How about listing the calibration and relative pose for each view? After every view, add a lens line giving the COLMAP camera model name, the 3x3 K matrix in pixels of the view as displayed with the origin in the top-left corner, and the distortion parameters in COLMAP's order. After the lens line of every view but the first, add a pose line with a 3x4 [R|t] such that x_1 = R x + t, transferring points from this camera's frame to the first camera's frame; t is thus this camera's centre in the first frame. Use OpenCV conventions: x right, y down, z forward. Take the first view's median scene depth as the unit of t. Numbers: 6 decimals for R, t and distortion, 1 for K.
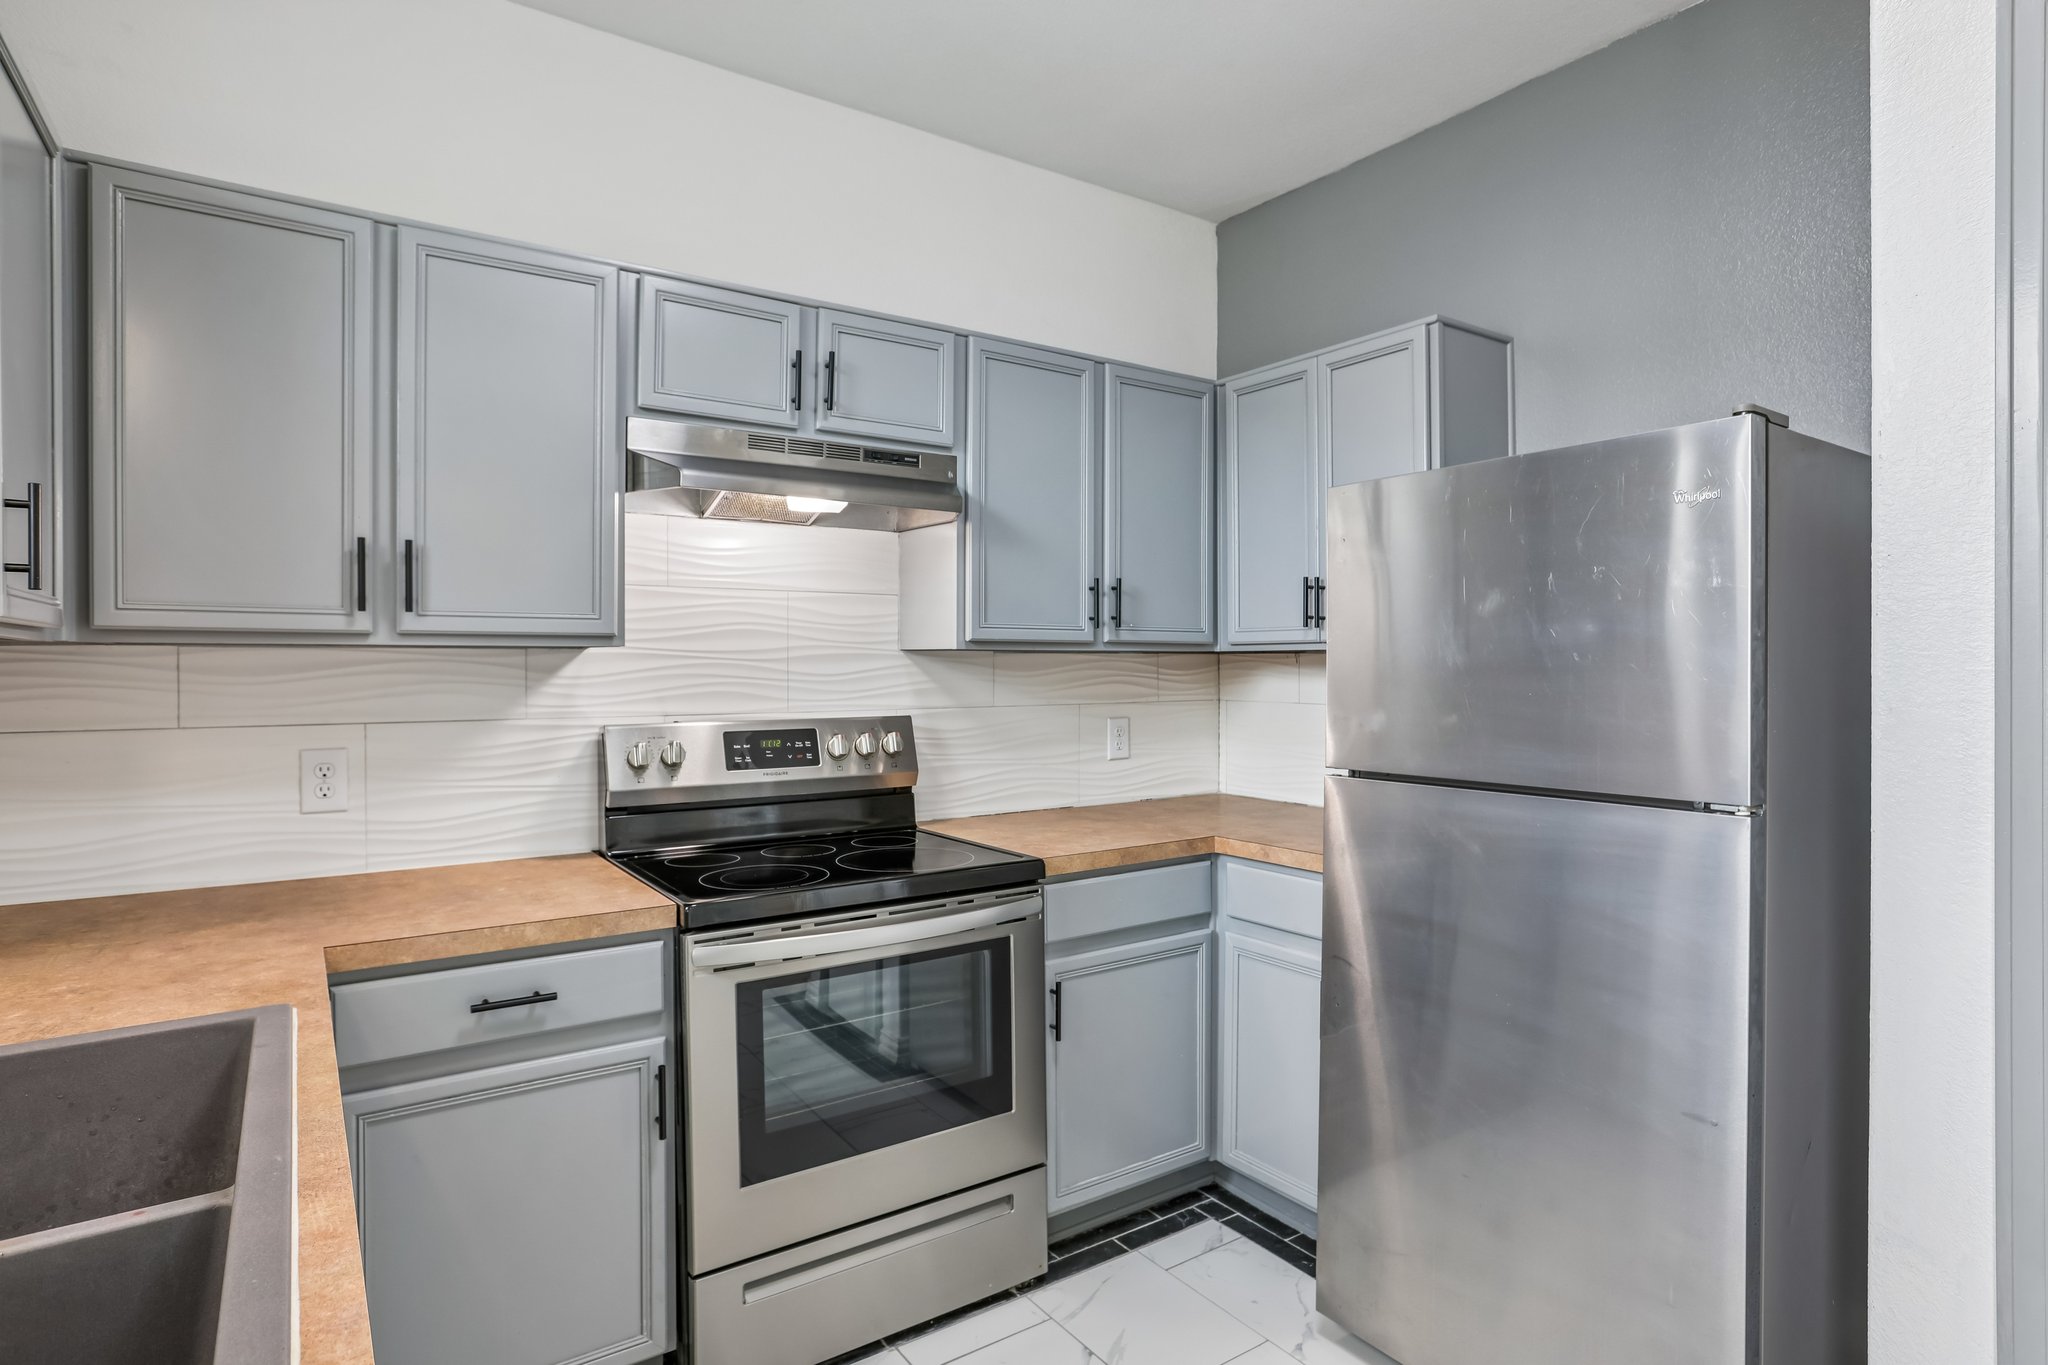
lens RADIAL K [[1097.8, 0, 1058.6], [0, 1097.8, 678.5], [0, 0, 1]] dist [-0.038948, 0.002392]
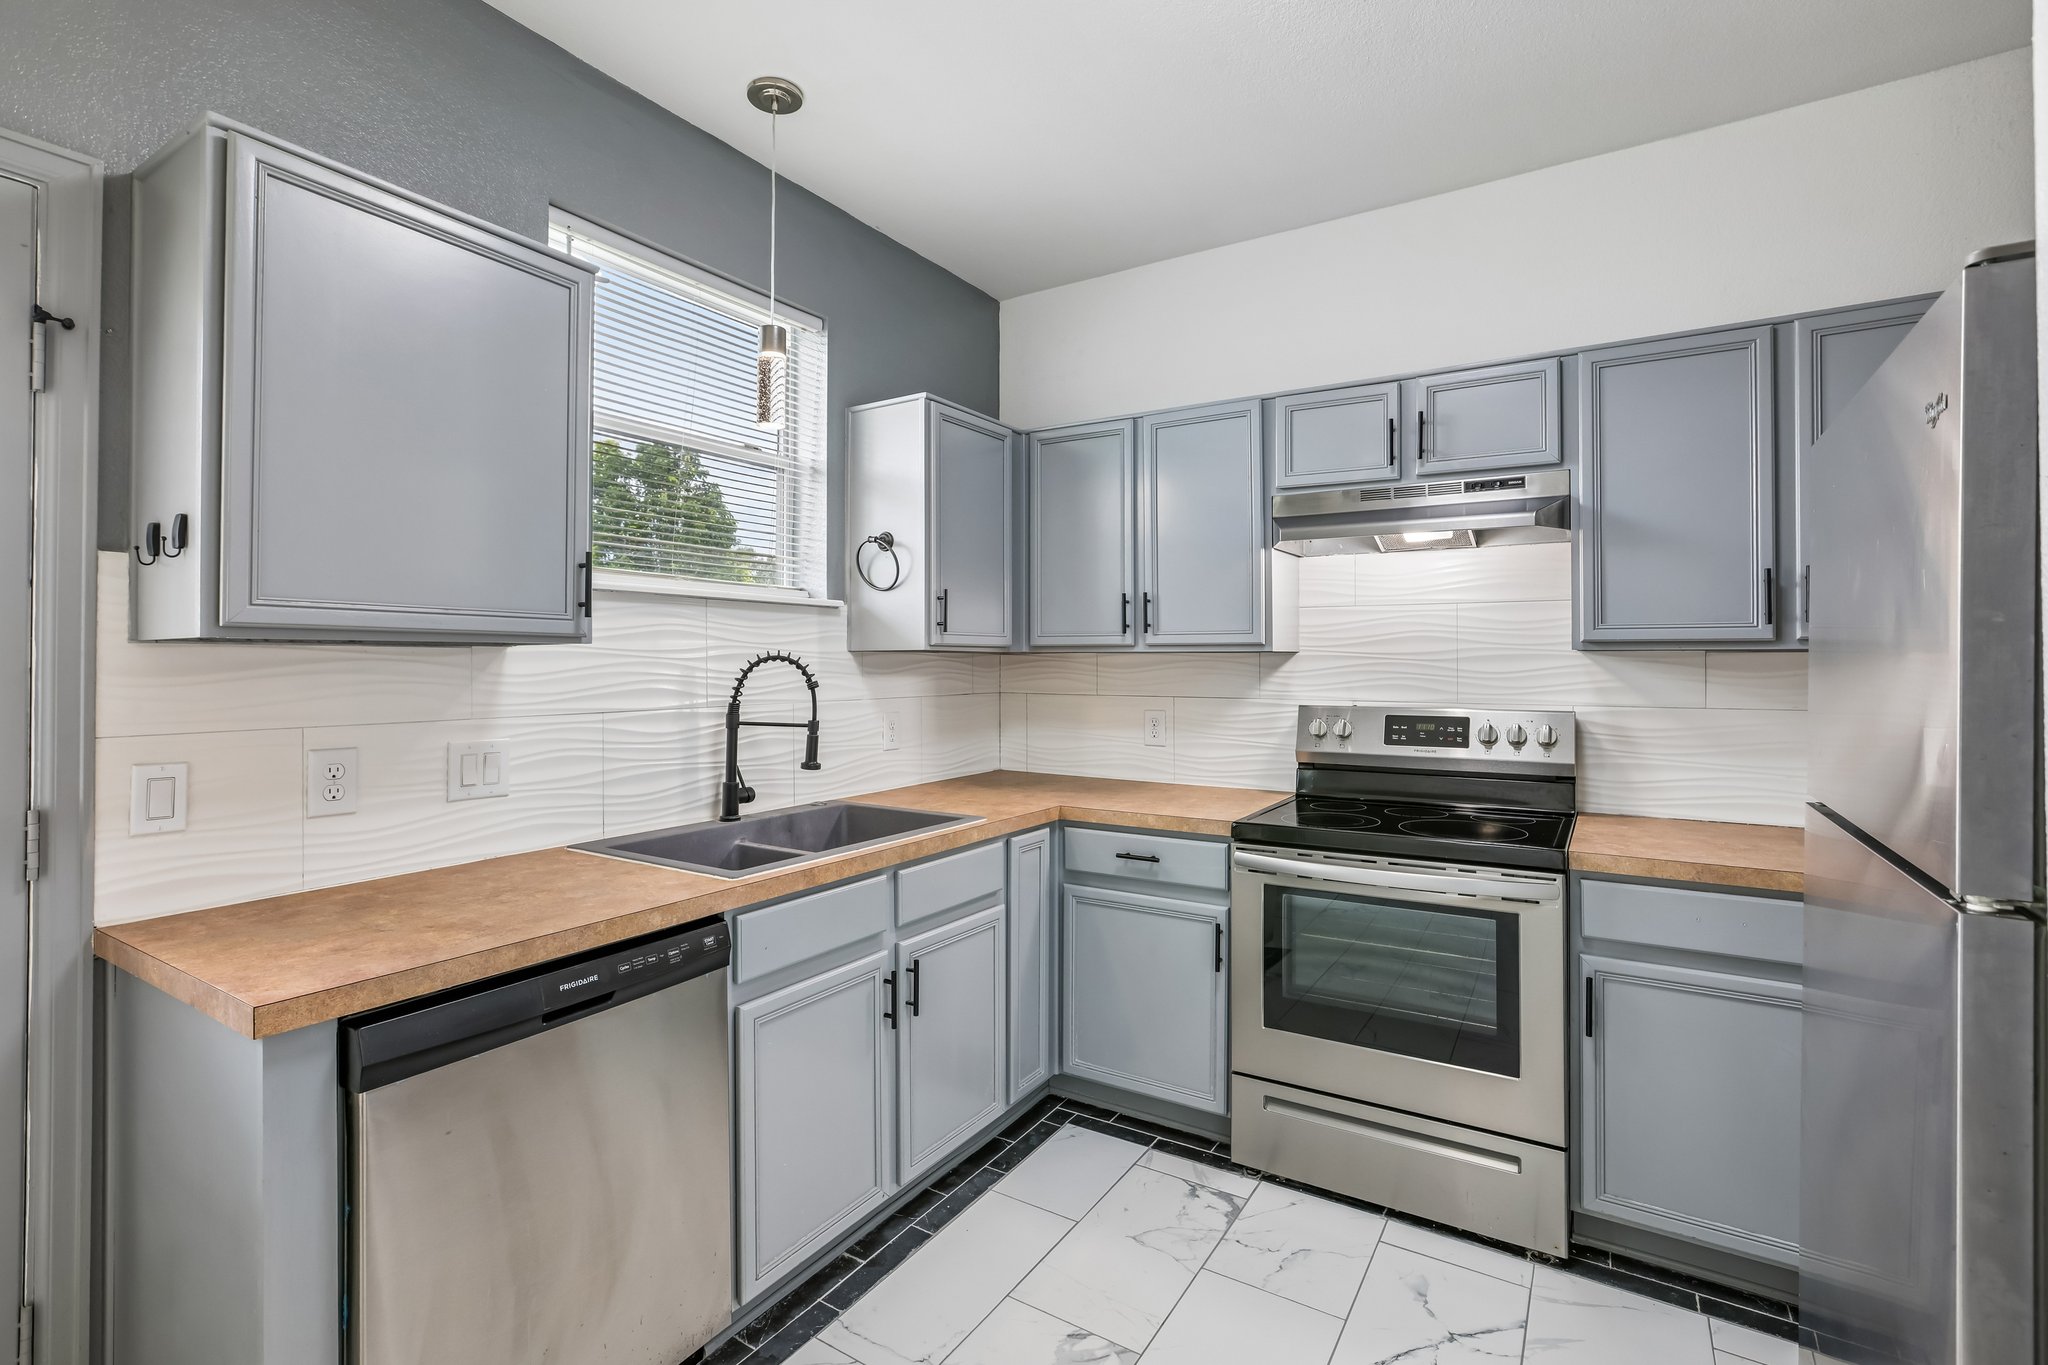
lens RADIAL K [[944.7, 0, 1040.1], [0, 944.7, 652.9], [0, 0, 1]] dist [-0.034679, 0.010251]
pose [[0.378621, -0.010742, -0.925490, 0.628026], [-0.014032, 0.999751, -0.017345, -0.000072], [0.925446, 0.019554, 0.378376, 0.208005]]
